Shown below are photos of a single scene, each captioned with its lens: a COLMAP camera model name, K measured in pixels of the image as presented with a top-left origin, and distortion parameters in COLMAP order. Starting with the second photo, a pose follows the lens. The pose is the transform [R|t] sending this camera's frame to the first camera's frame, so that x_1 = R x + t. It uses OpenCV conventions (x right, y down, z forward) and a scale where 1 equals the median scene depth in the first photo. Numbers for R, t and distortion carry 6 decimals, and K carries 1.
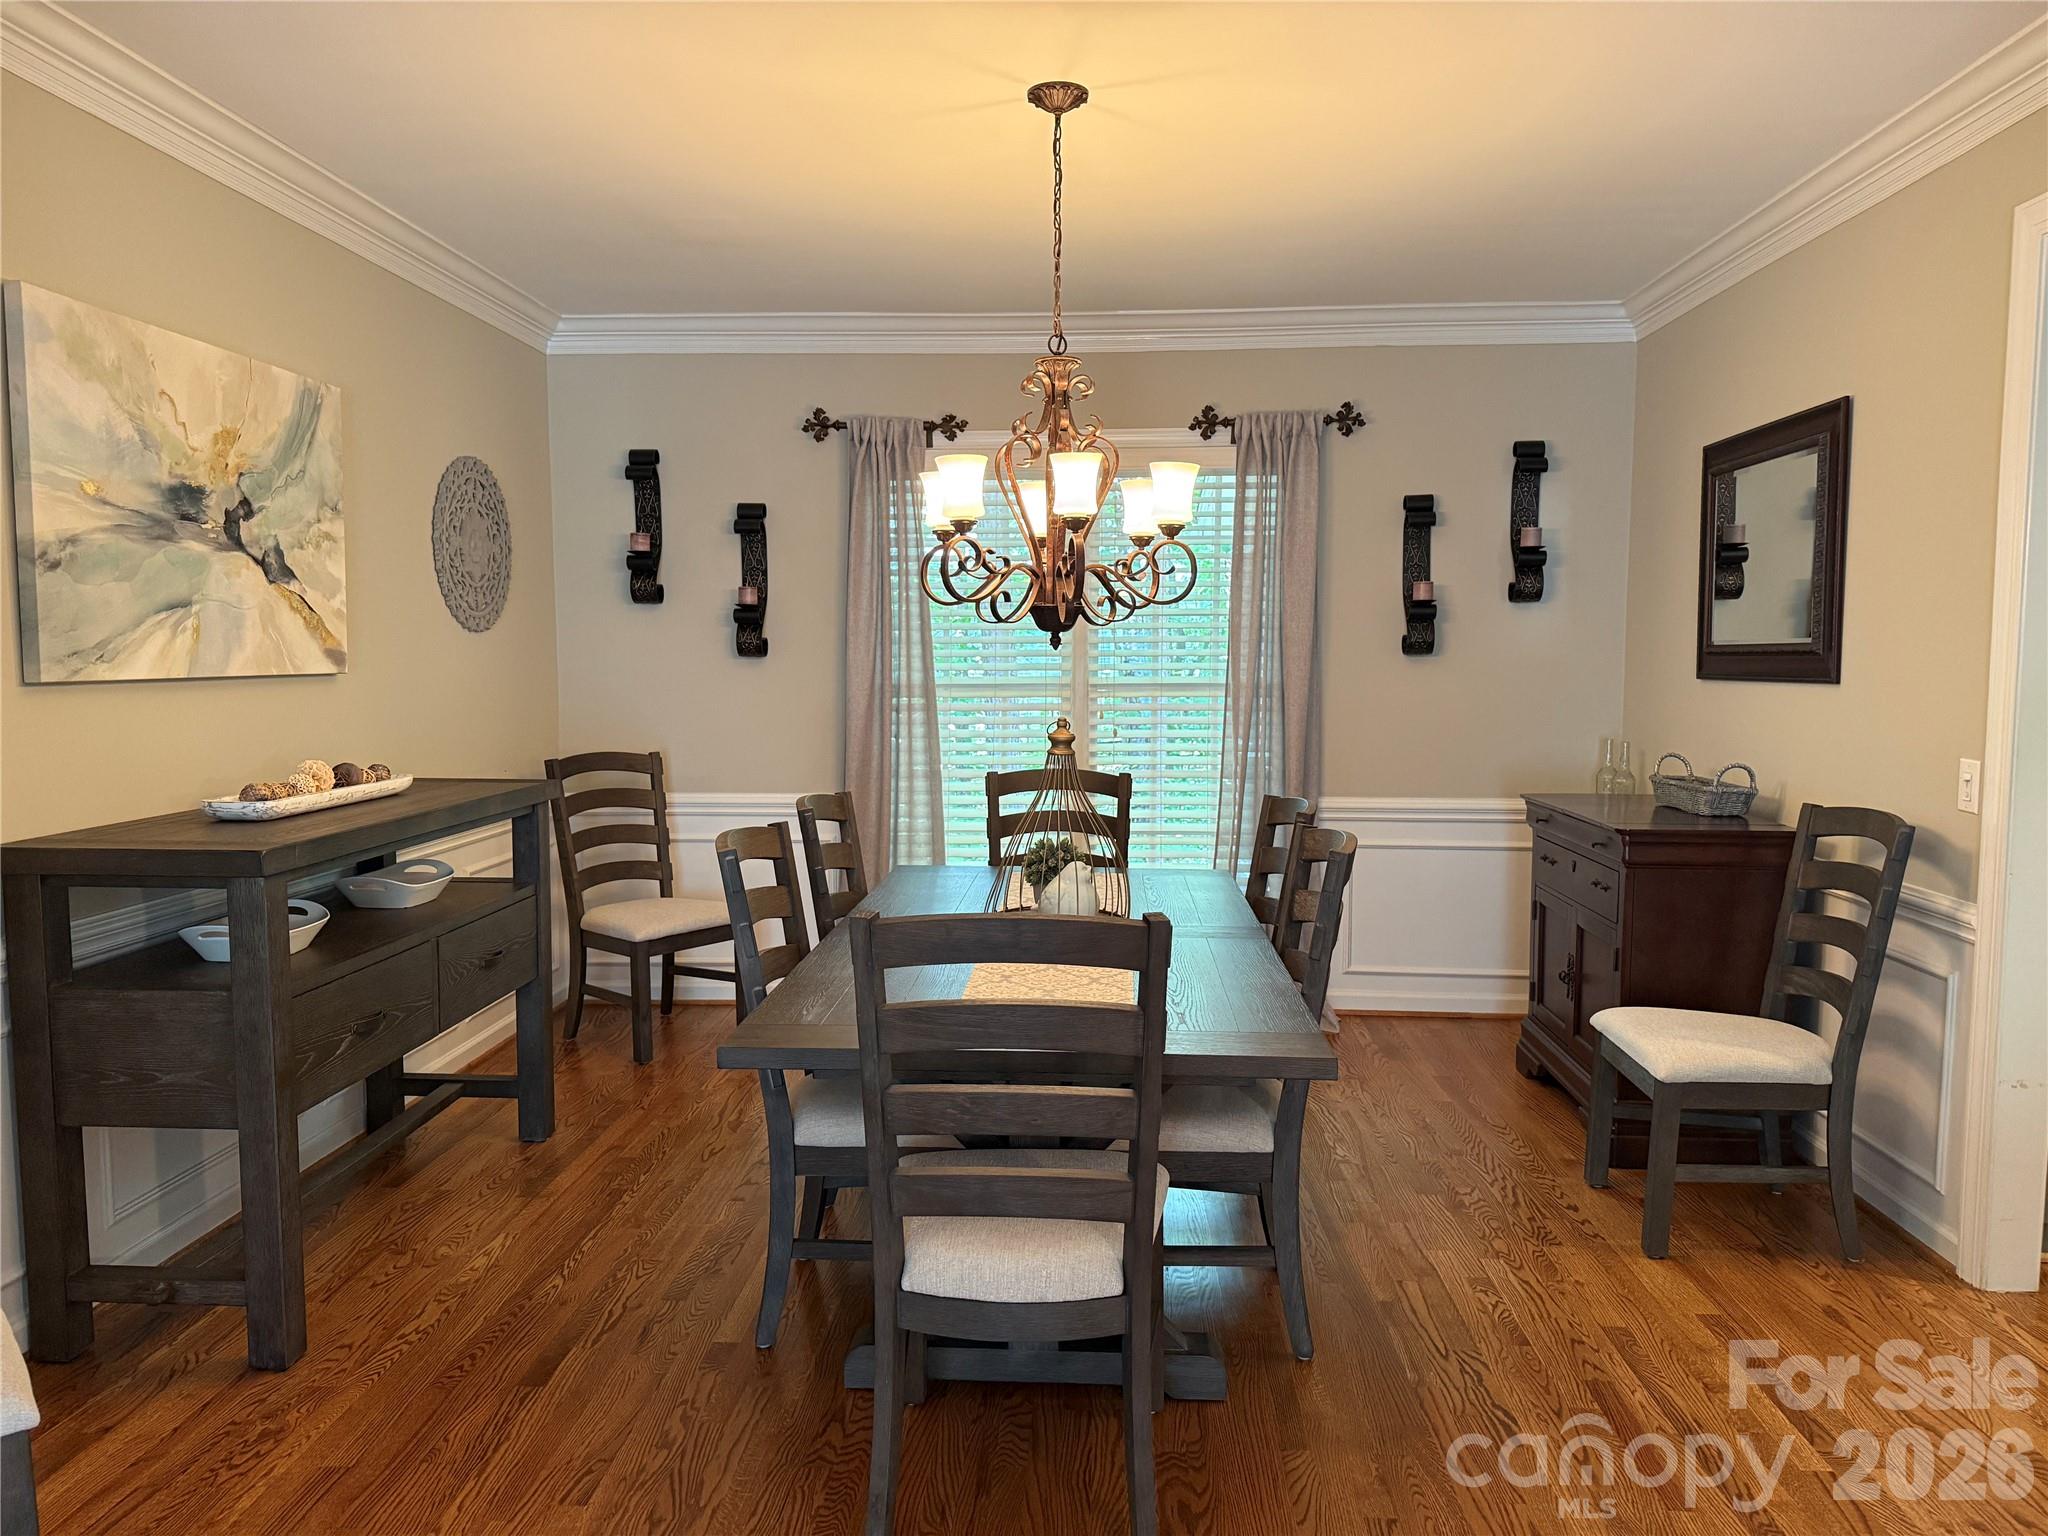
lens RADIAL K [[1465.2, 0, 1020.1], [0, 1465.2, 809.2], [0, 0, 1]] dist [0.005823, 0.000228]
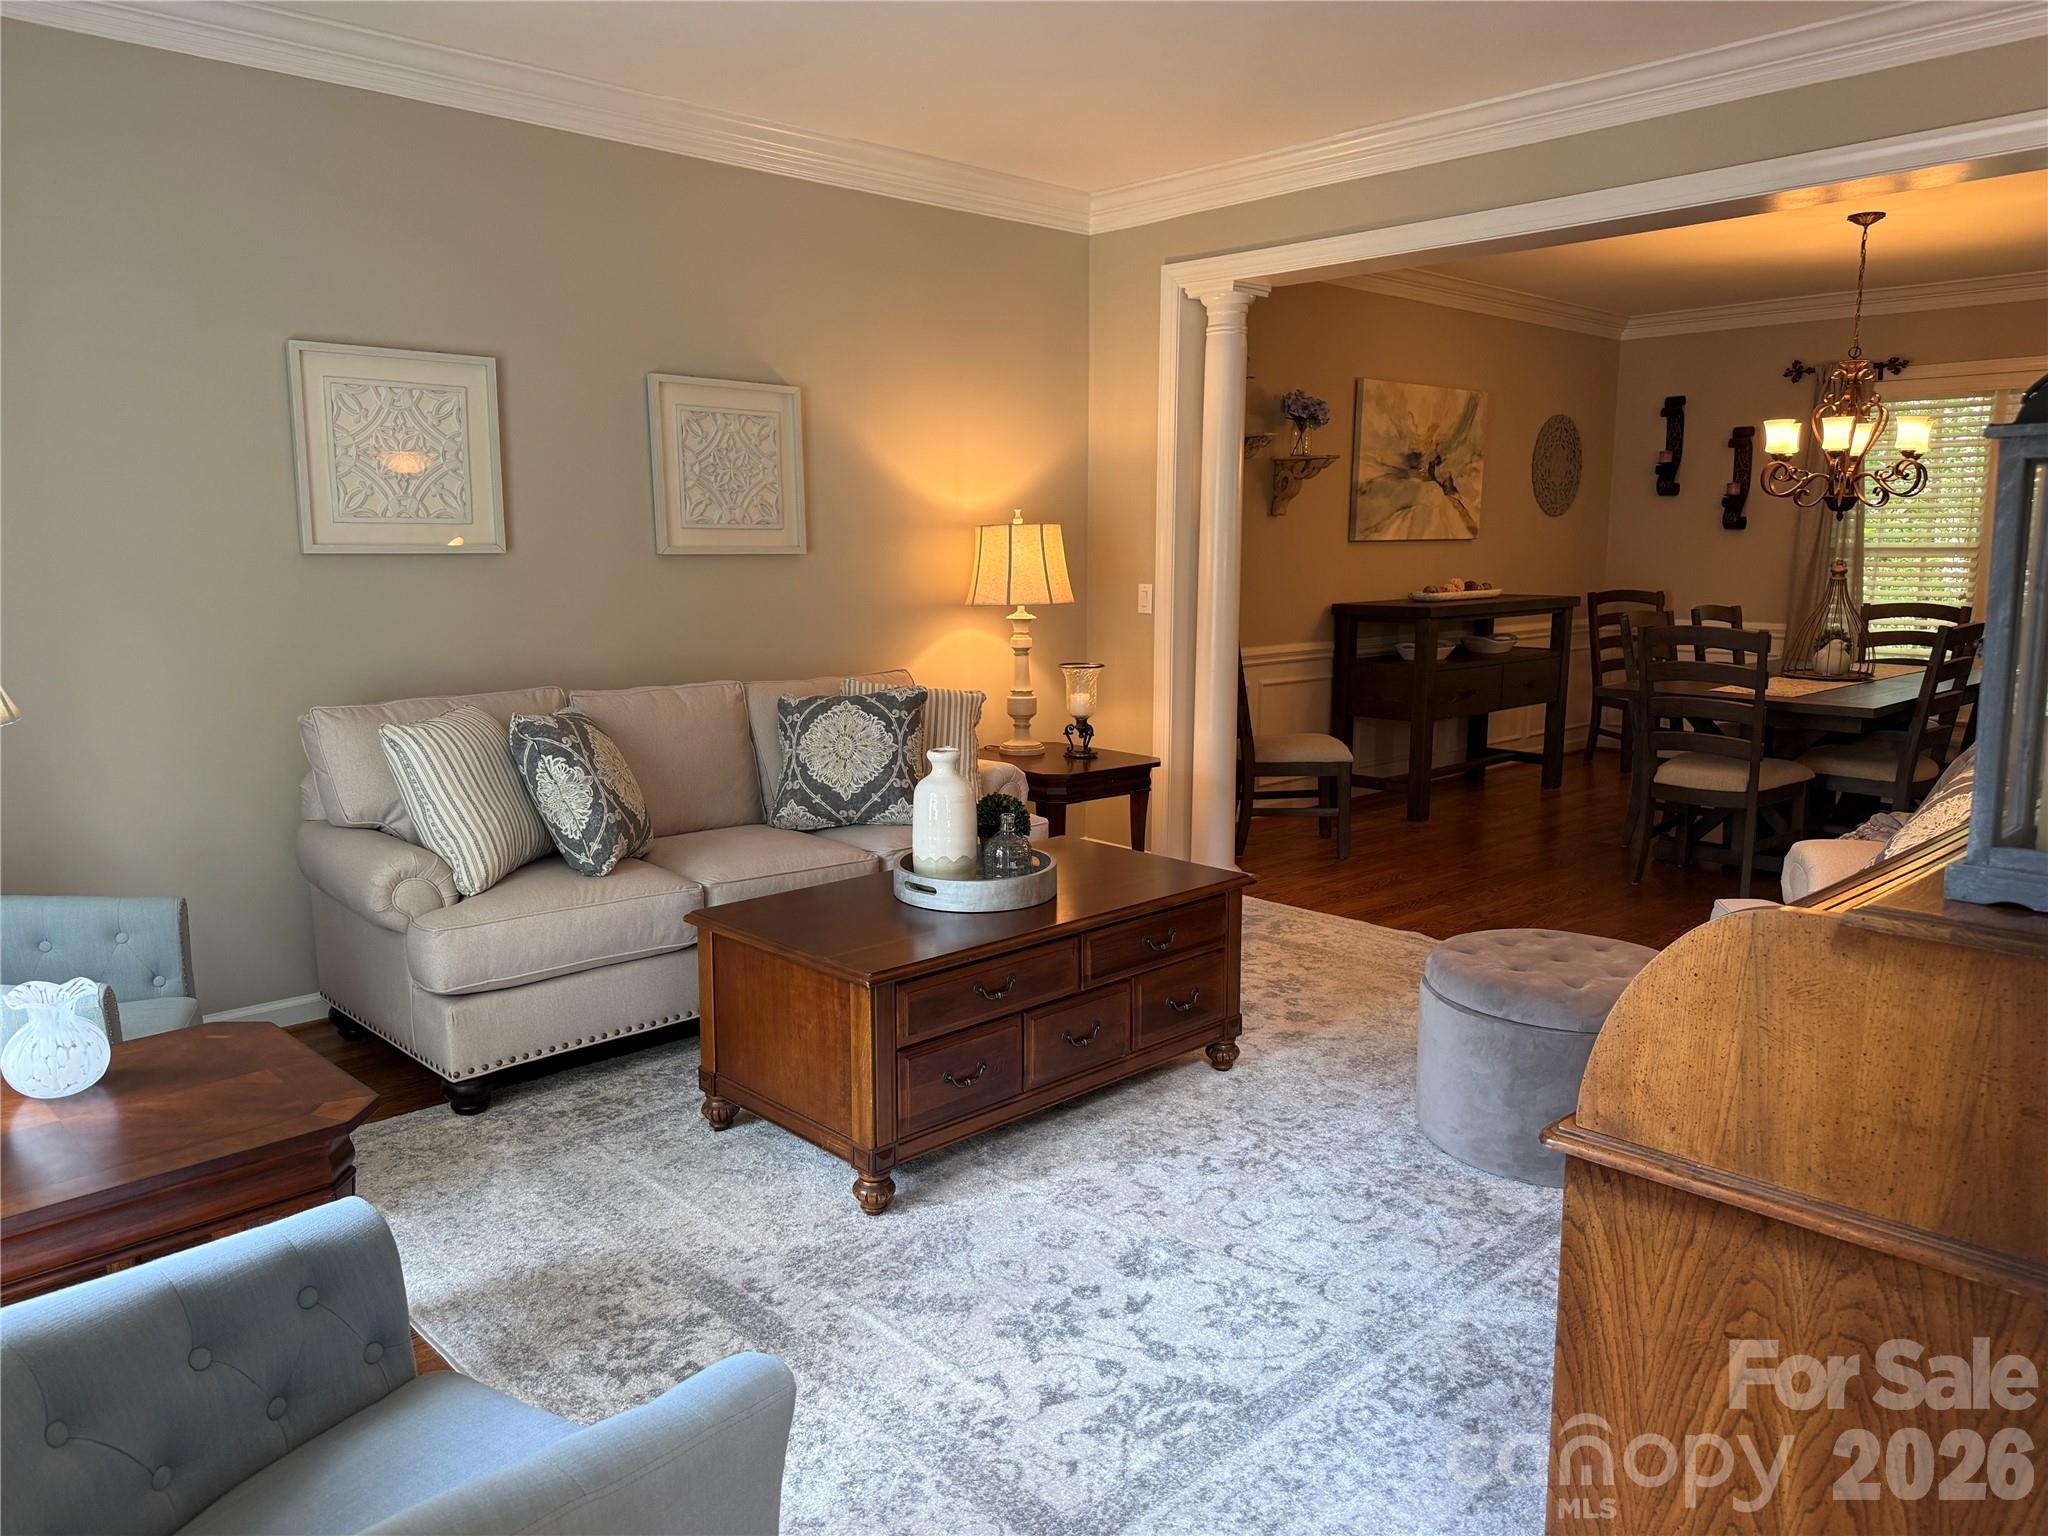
lens RADIAL K [[1465.2, 0, 1020.1], [0, 1465.2, 809.2], [0, 0, 1]] dist [0.005823, 0.000228]
pose [[0.731363, 0.117288, -0.671827, 0.520618], [-0.063666, 0.992541, 0.103969, 0.116094], [0.679010, -0.033267, 0.733375, -0.995075]]
